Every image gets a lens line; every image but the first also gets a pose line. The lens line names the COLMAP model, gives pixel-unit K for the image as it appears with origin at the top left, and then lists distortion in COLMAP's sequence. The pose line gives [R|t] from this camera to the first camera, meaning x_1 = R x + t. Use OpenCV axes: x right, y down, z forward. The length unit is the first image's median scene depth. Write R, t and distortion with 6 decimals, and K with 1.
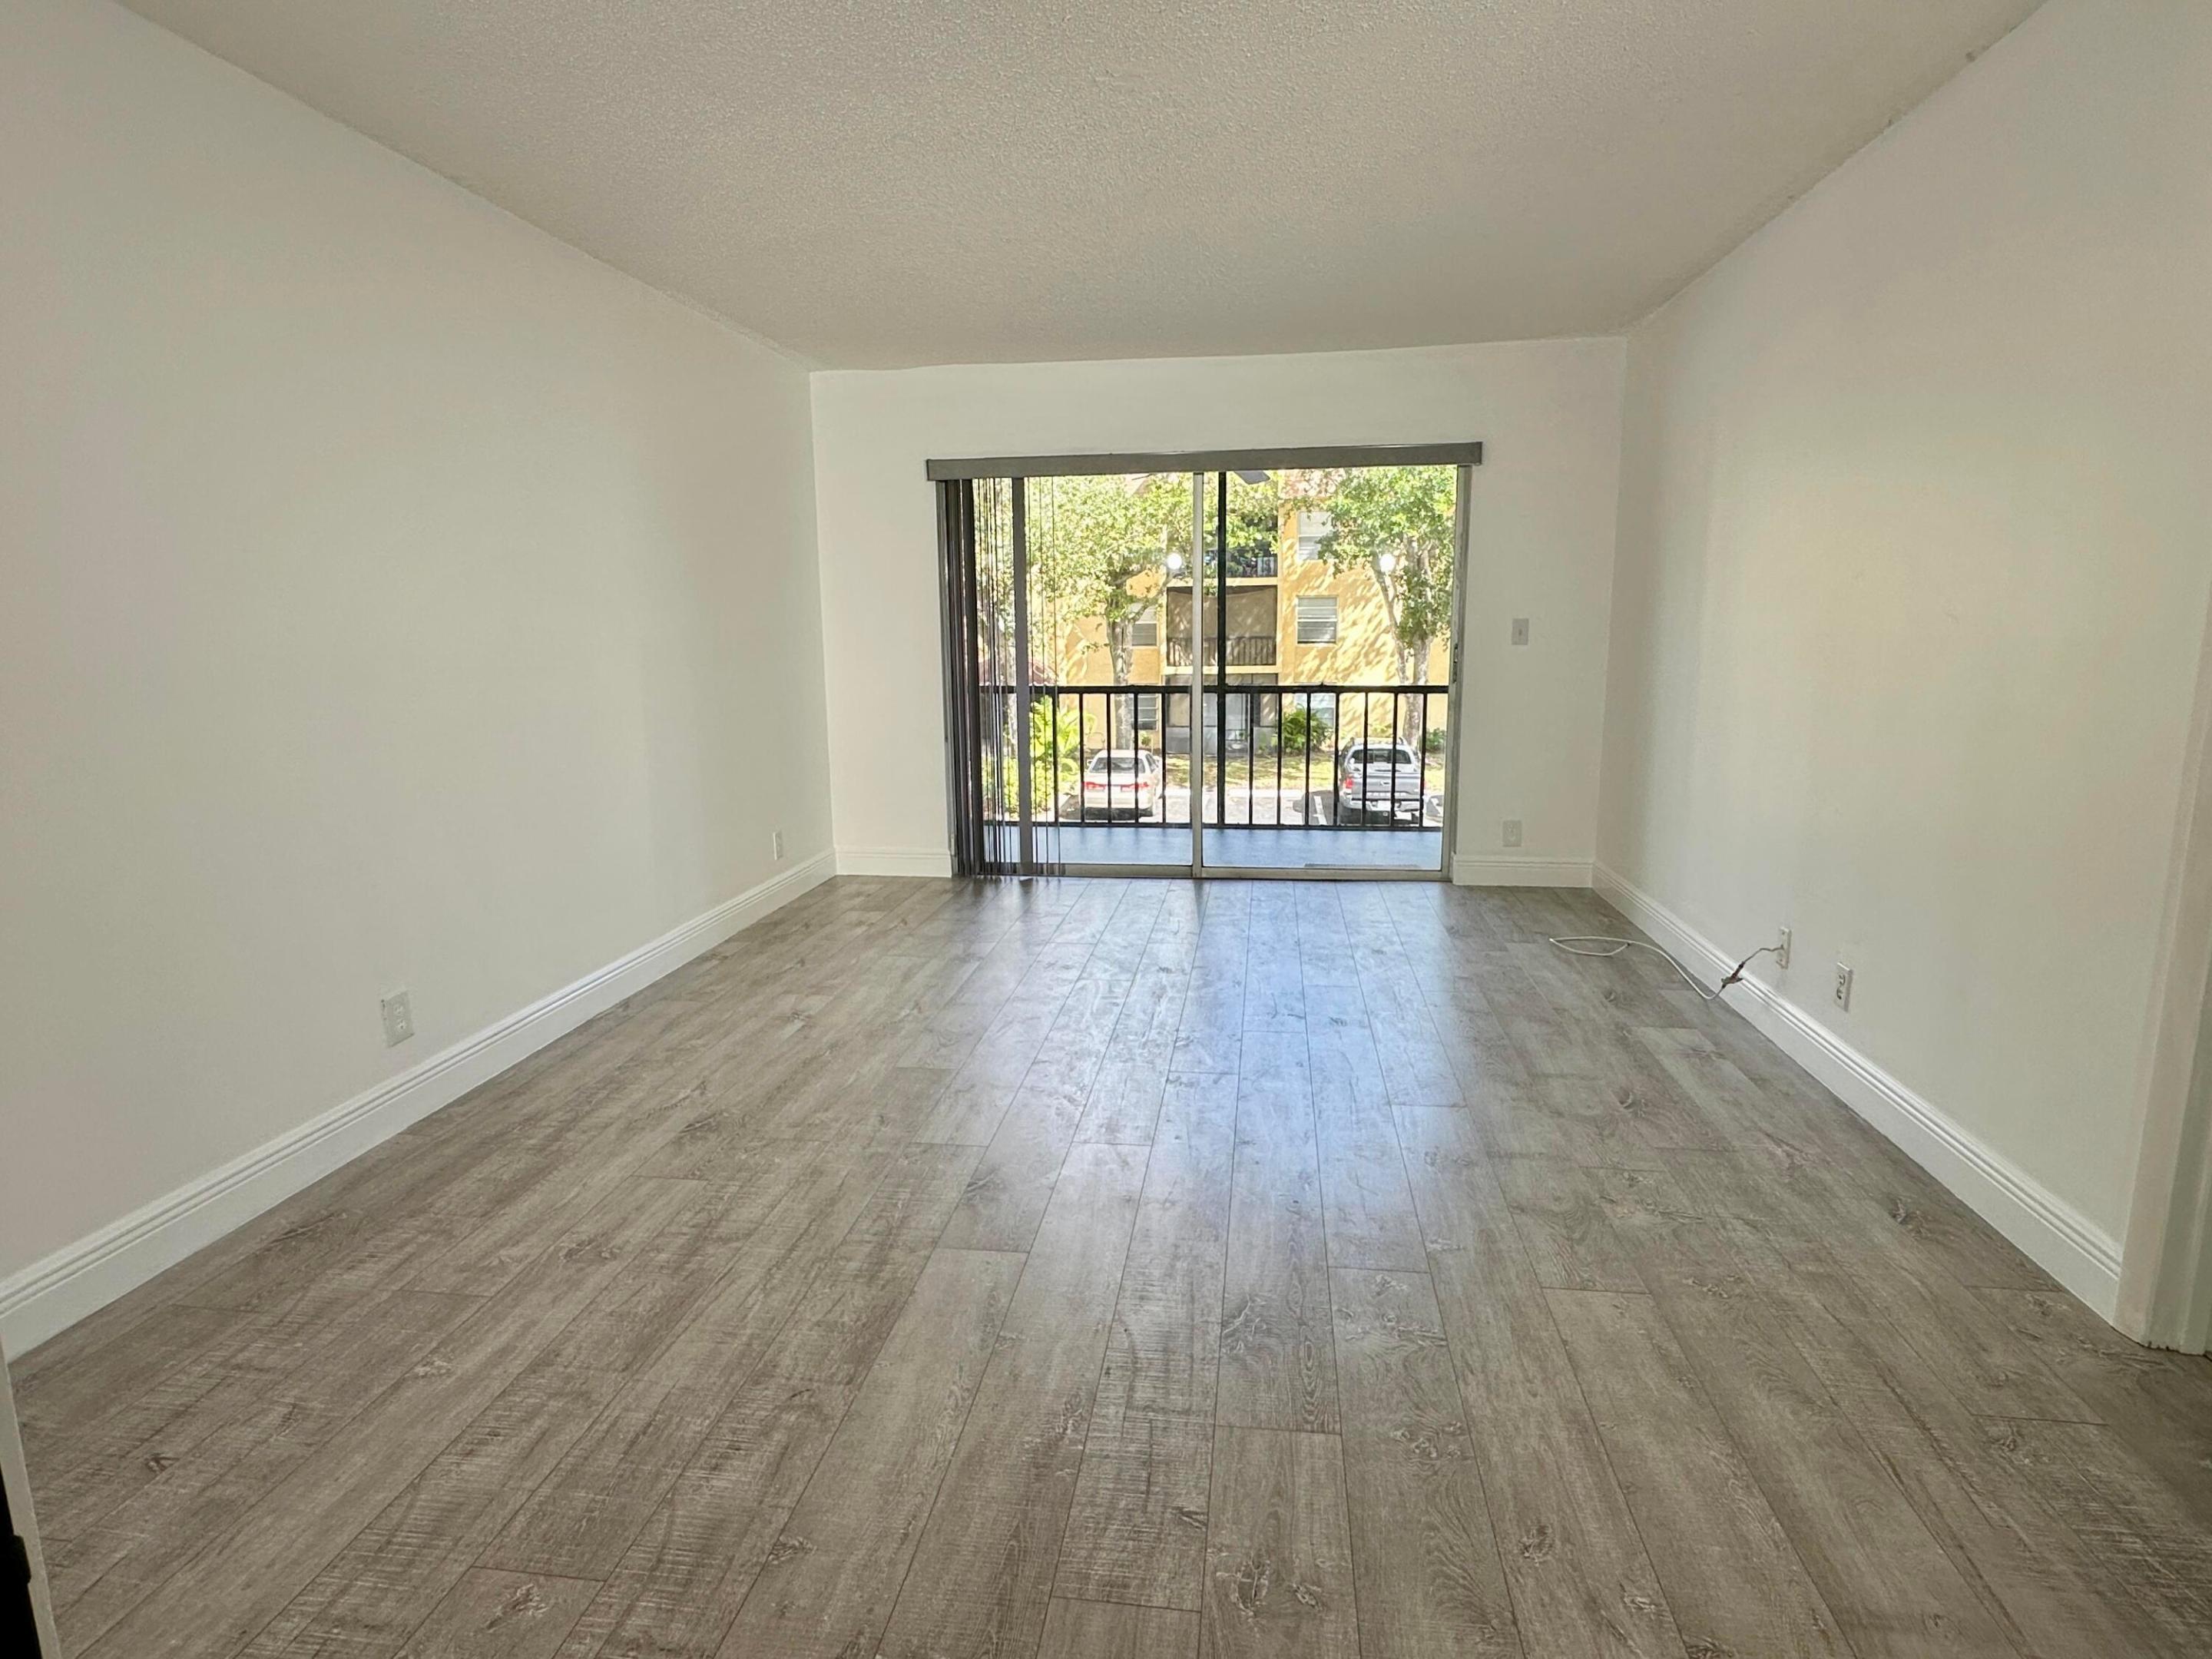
lens RADIAL K [[1166.8, 0, 1102.0], [0, 1166.8, 837.0], [0, 0, 1]] dist [-0.004366, 0.002853]
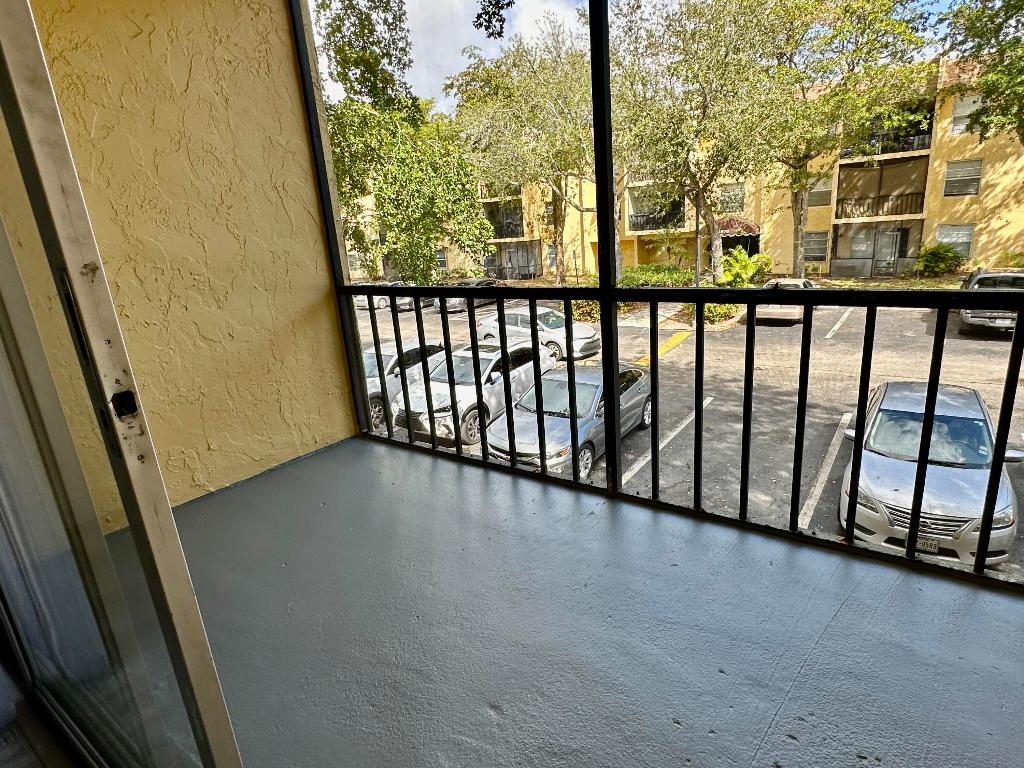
lens RADIAL K [[565.8, 0, 512.0], [0, 565.8, 384.0], [0, 0, 1]] dist [-0.001030, -0.000221]
pose [[0.884751, 0.073445, -0.460241, 1.266131], [-0.014479, 0.991360, 0.130366, -0.750075], [0.465840, -0.108677, 0.878170, 4.416287]]
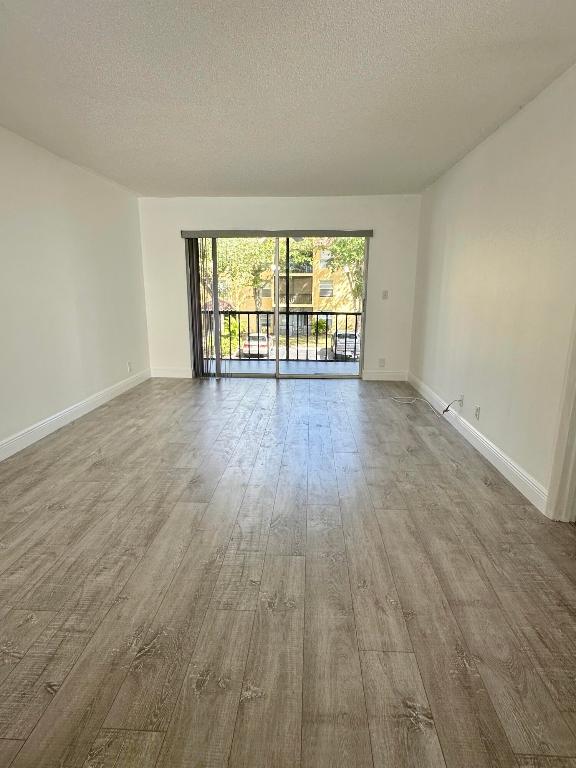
lens RADIAL K [[405.1, 0, 285.6], [0, 405.1, 383.2], [0, 0, 1]] dist [-0.004366, 0.002853]
pose [[0.996594, -0.003846, 0.082374, 0.032913], [-0.000106, 0.998851, 0.047921, -0.000755], [-0.082464, -0.047767, 0.995449, -0.027478]]
